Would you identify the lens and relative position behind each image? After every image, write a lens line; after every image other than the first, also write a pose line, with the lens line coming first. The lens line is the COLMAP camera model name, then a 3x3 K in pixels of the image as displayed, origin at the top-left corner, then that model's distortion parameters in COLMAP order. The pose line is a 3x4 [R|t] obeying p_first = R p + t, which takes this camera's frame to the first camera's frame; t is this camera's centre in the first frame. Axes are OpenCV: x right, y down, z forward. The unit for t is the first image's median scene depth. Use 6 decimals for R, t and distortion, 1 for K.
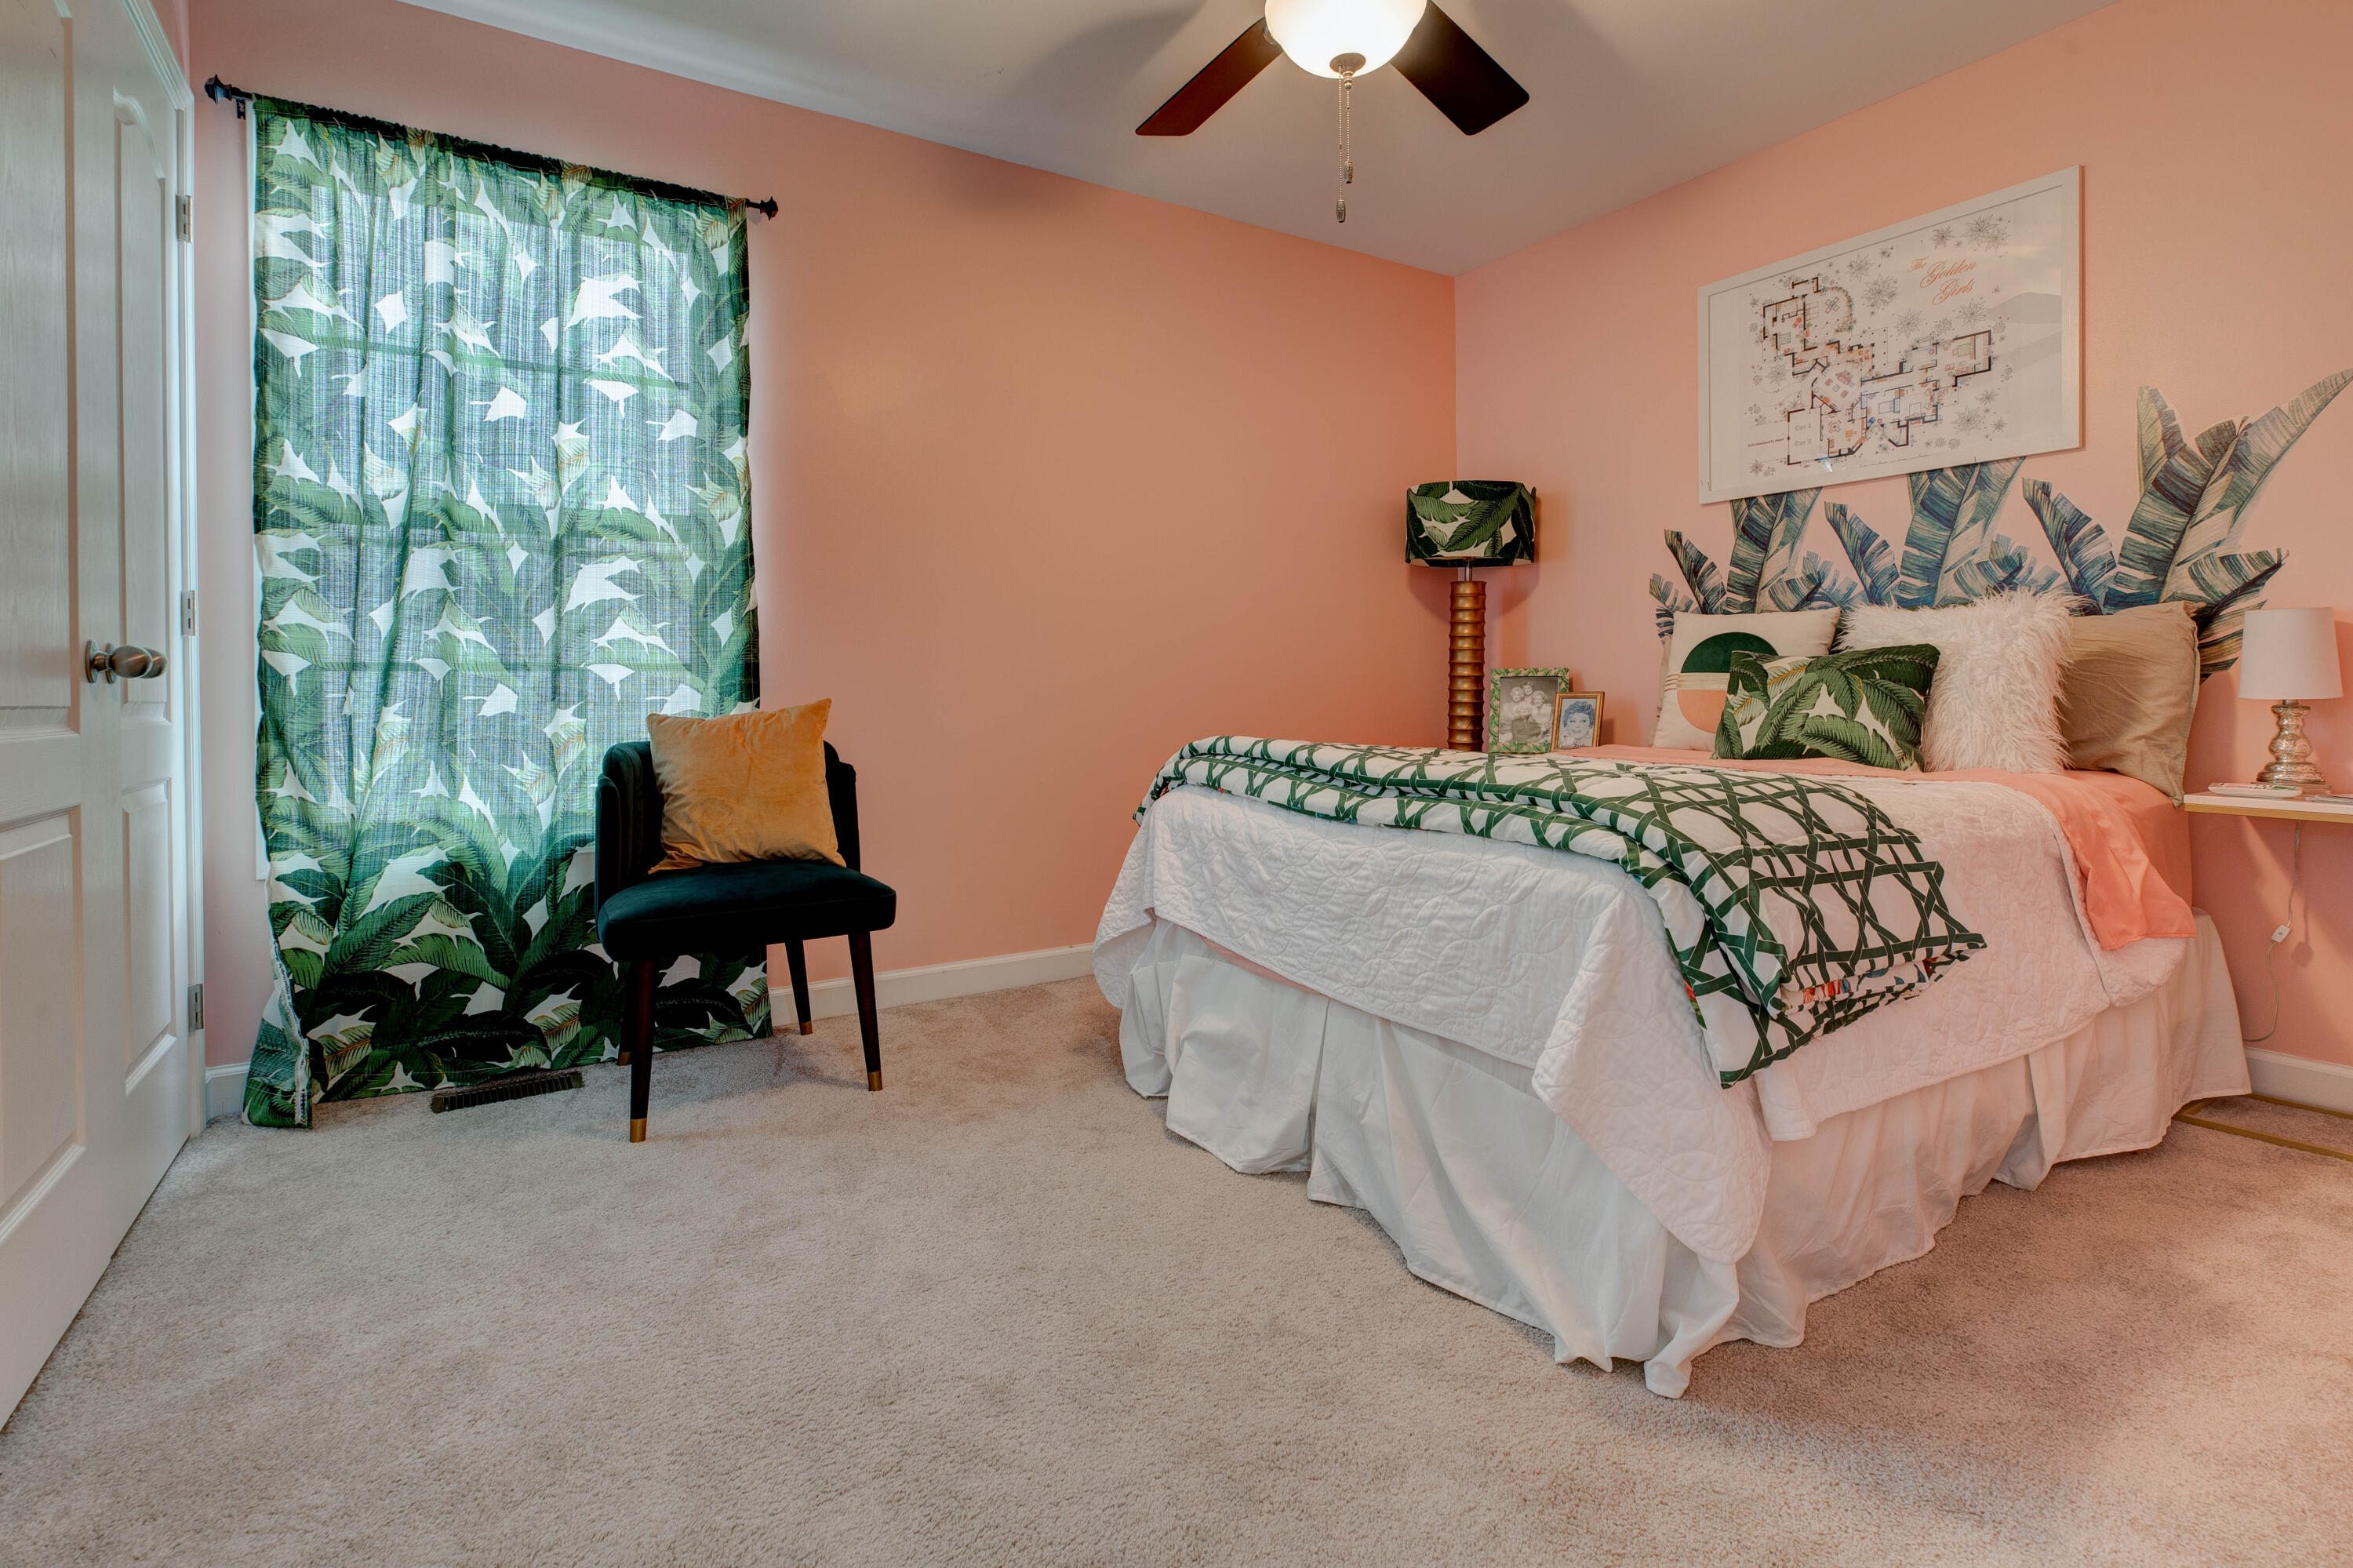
lens RADIAL K [[1131.3, 0, 1166.2], [0, 1131.3, 690.9], [0, 0, 1]] dist [-0.005171, -0.000765]
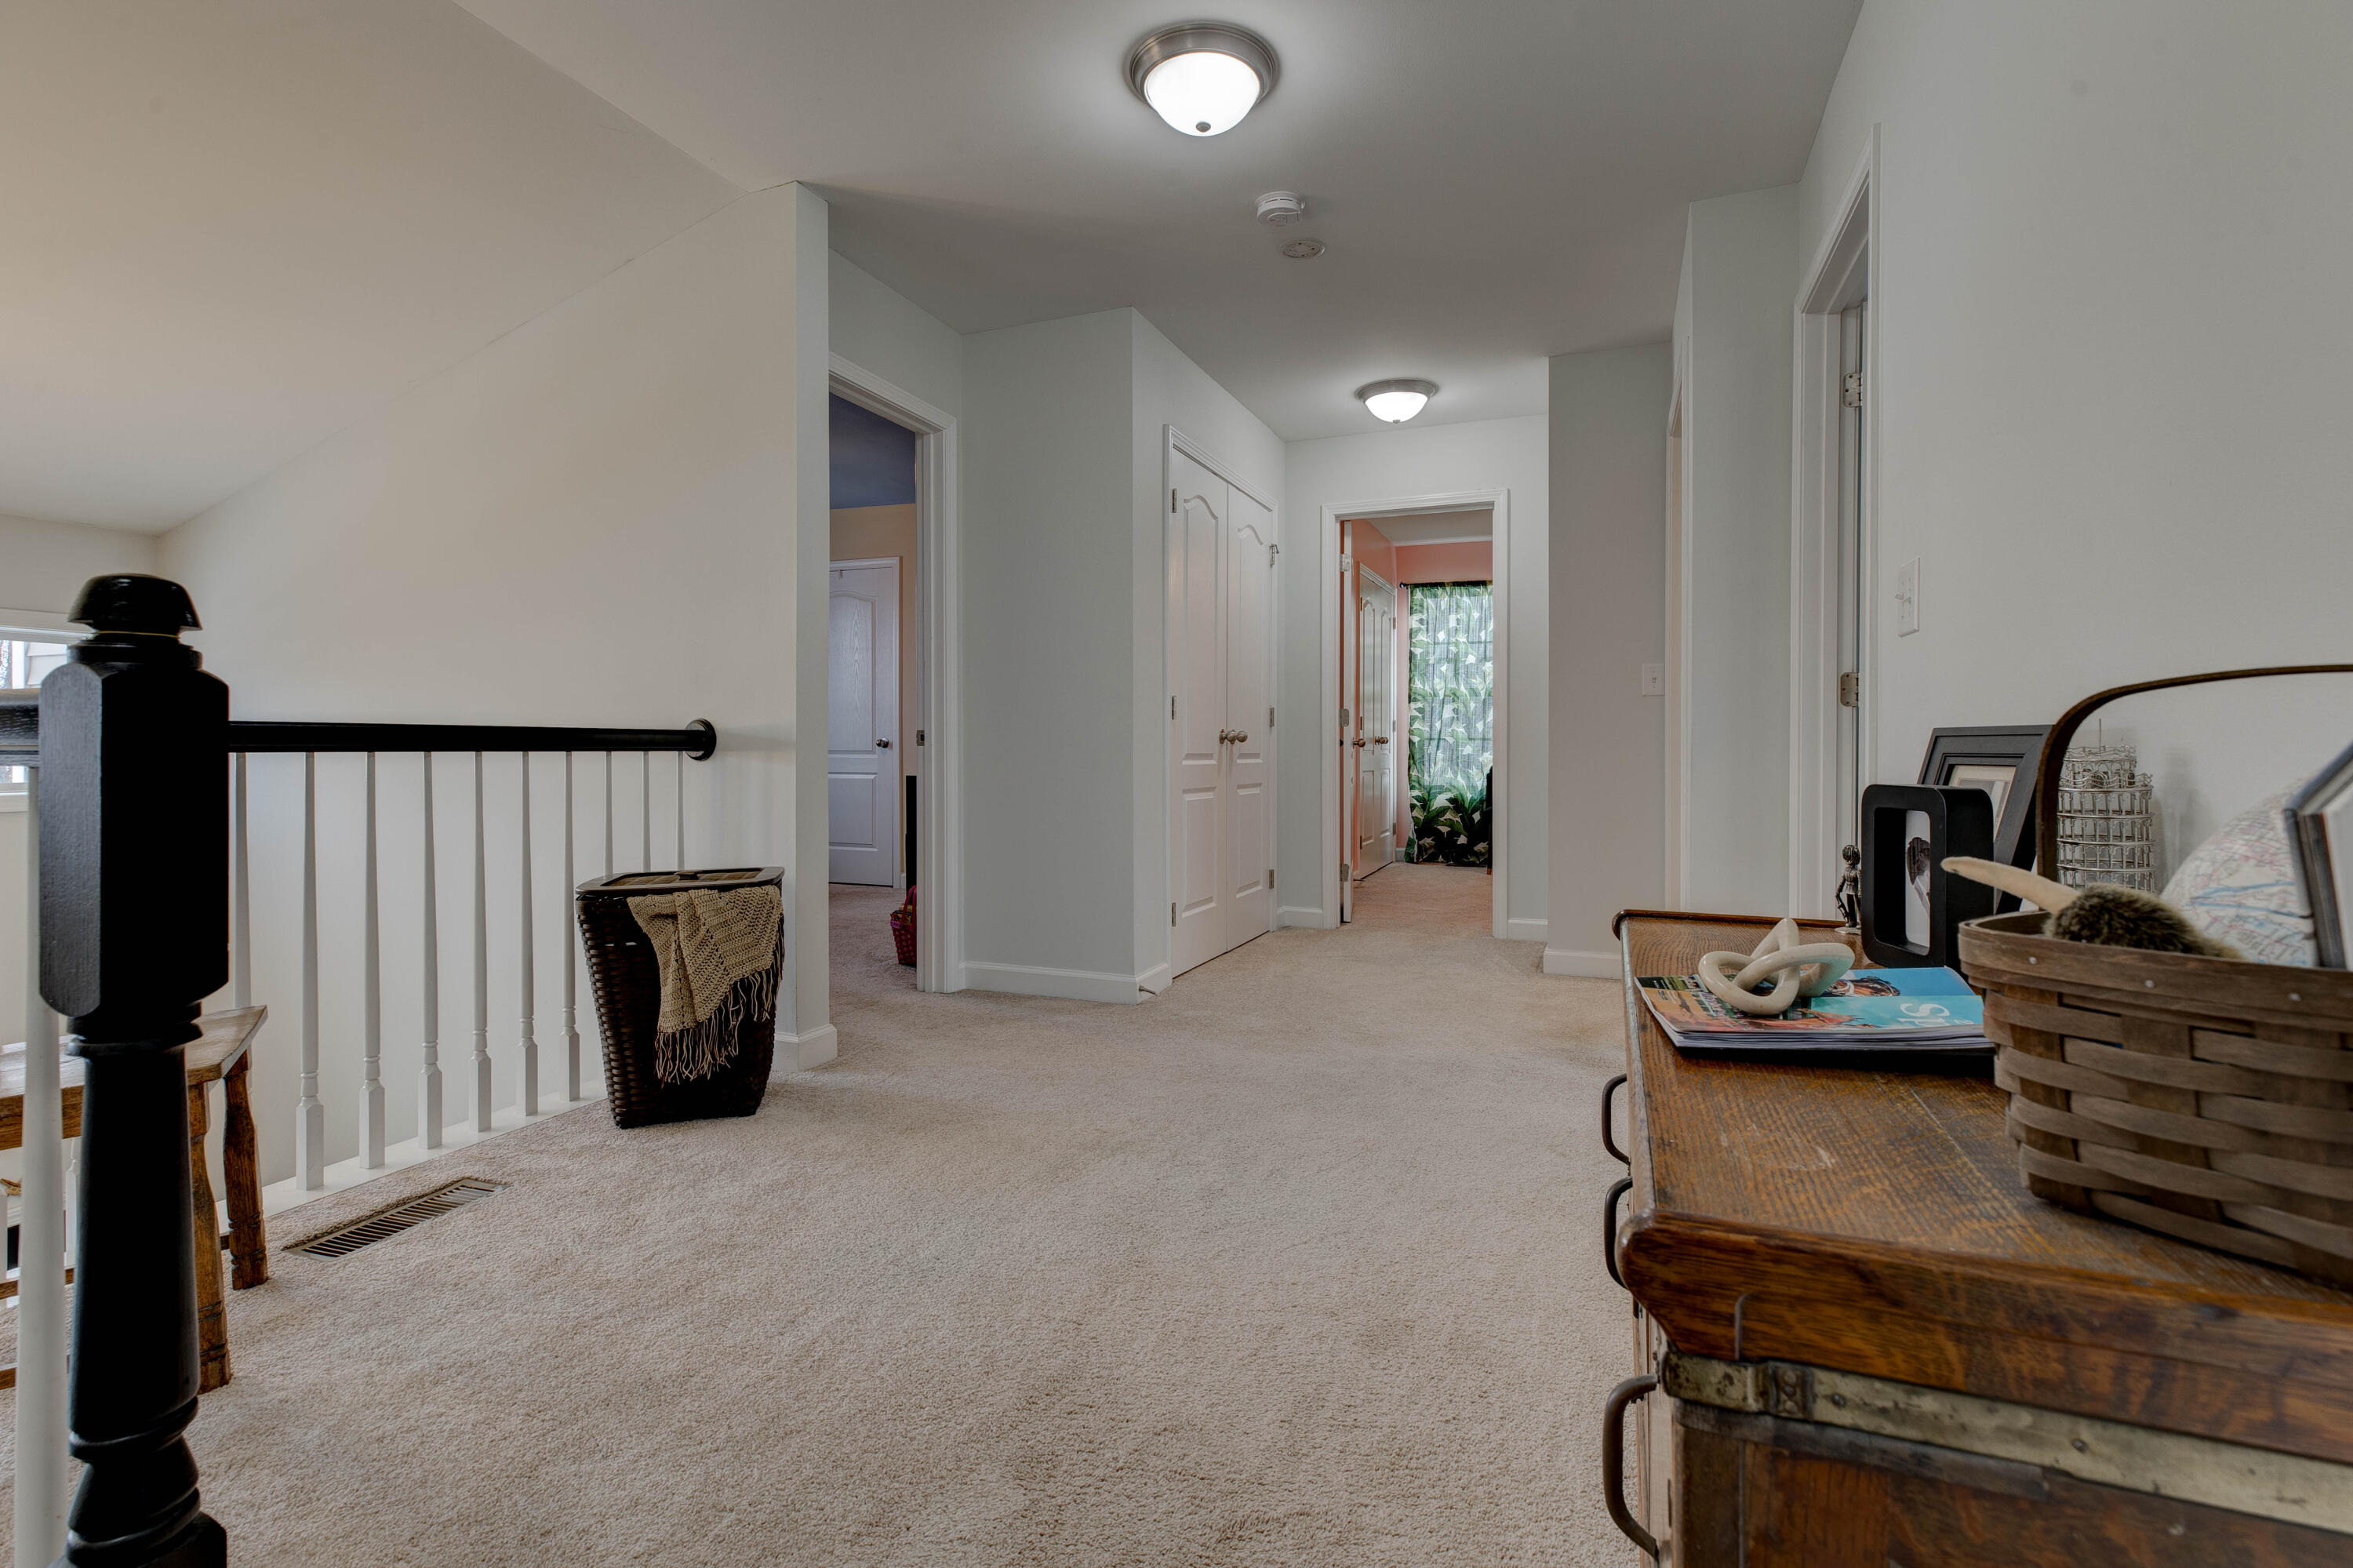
lens RADIAL K [[1074.8, 0, 1177.8], [0, 1074.8, 767.6], [0, 0, 1]] dist [0.000557, 0.000010]
pose [[0.593985, 0.020825, -0.804207, 1.495815], [-0.008064, 0.999769, 0.019933, 0.005555], [0.804436, -0.005355, 0.594015, -1.612394]]
